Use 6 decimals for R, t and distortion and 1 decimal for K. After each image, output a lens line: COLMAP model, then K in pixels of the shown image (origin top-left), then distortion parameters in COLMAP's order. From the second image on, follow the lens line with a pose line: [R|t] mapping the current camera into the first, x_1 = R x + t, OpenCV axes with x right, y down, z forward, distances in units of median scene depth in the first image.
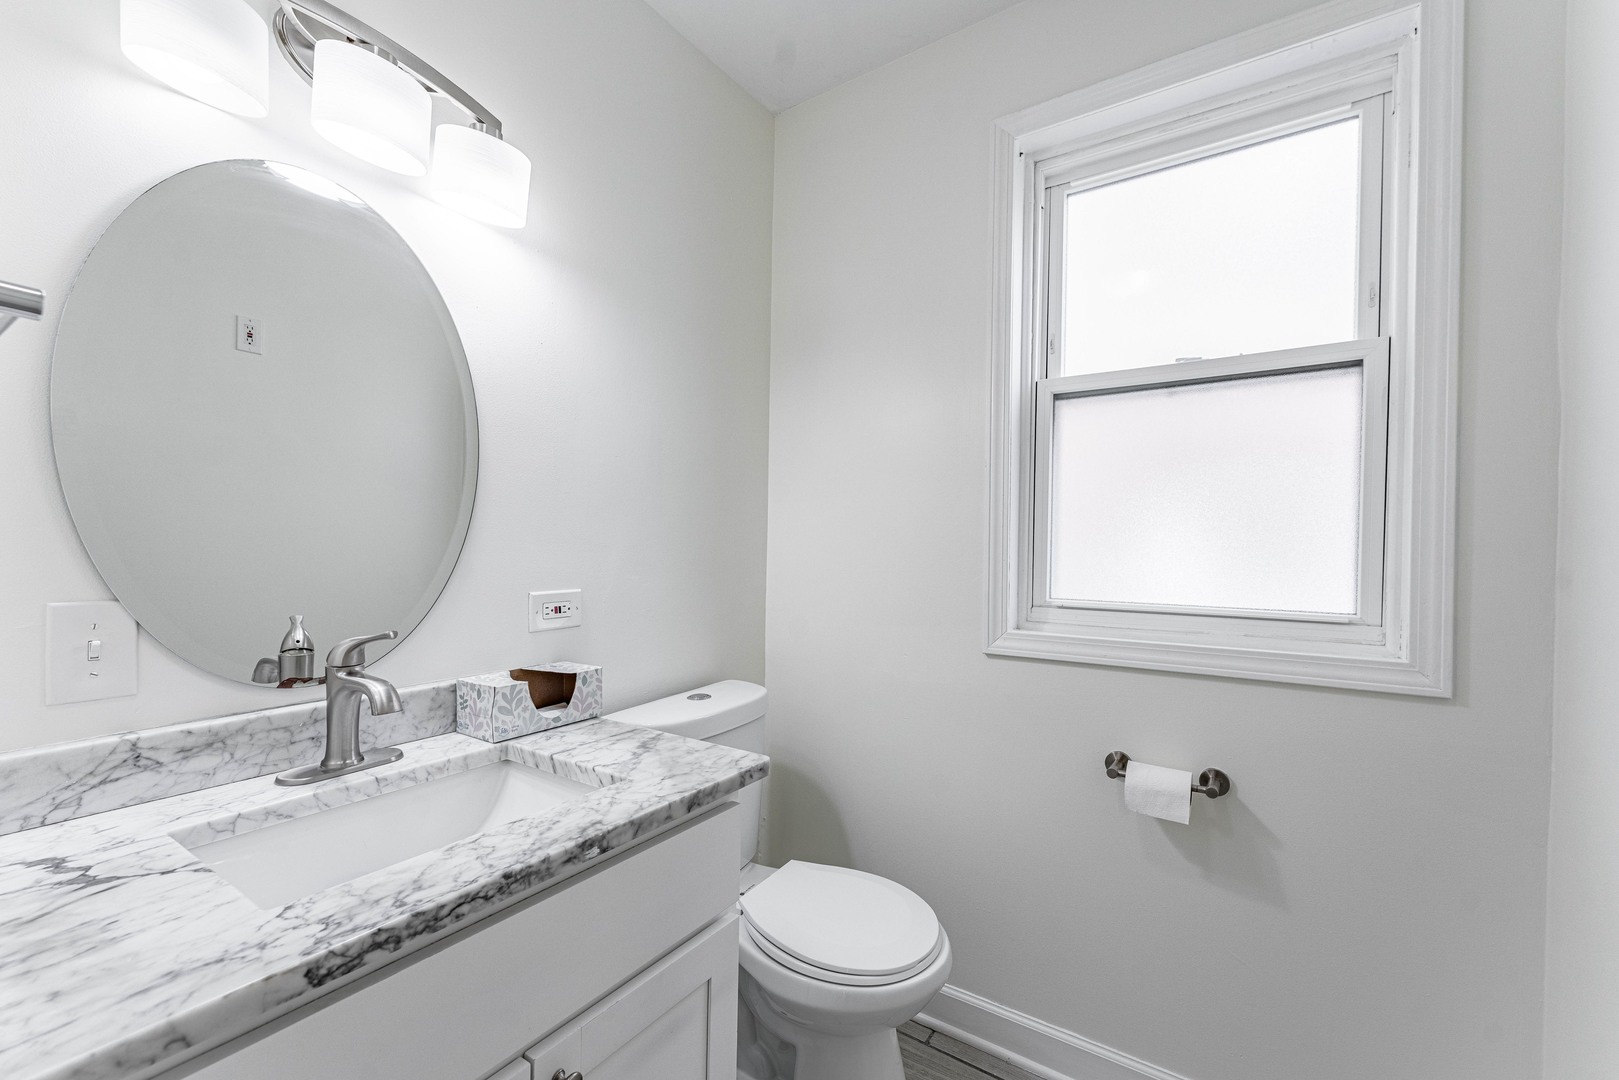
lens RADIAL K [[673.0, 0, 809.8], [0, 673.0, 540.4], [0, 0, 1]] dist [0.002395, -0.000552]
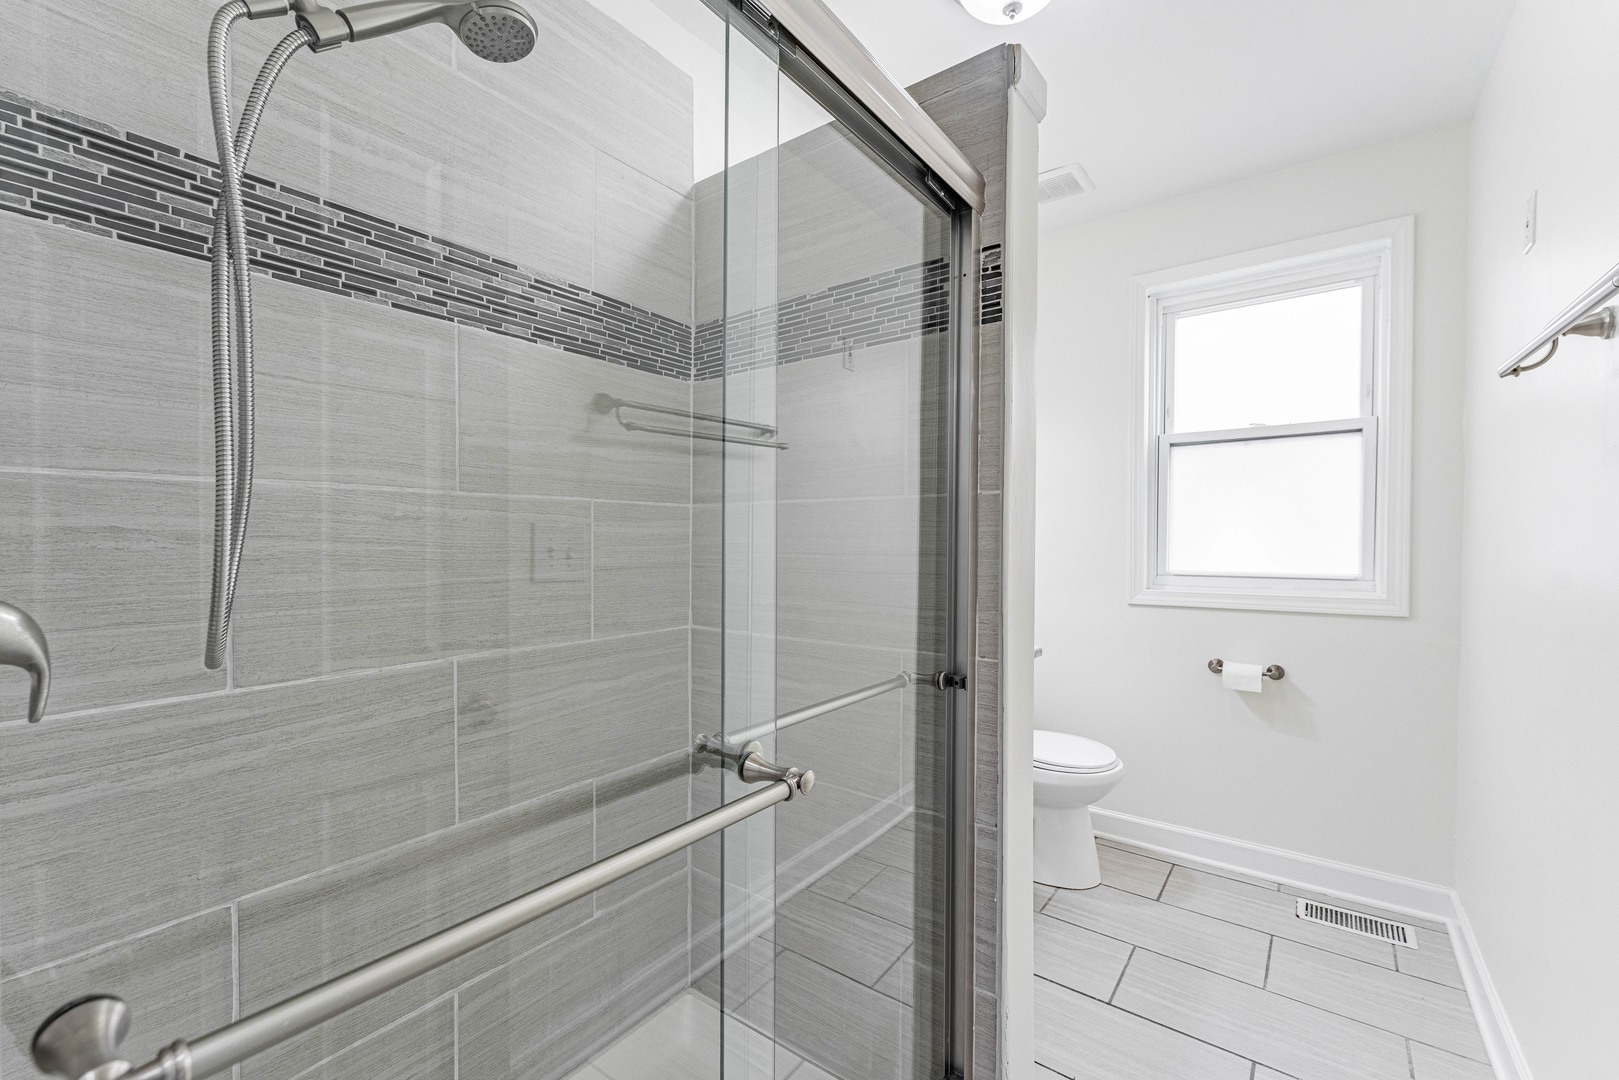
lens RADIAL K [[673.0, 0, 808.6], [0, 673.0, 542.7], [0, 0, 1]] dist [0.002395, -0.000552]
pose [[0.998730, -0.009524, -0.049482, -0.496720], [0.009906, 0.999923, 0.007472, -0.000053], [0.049407, -0.007952, 0.998747, -0.767513]]
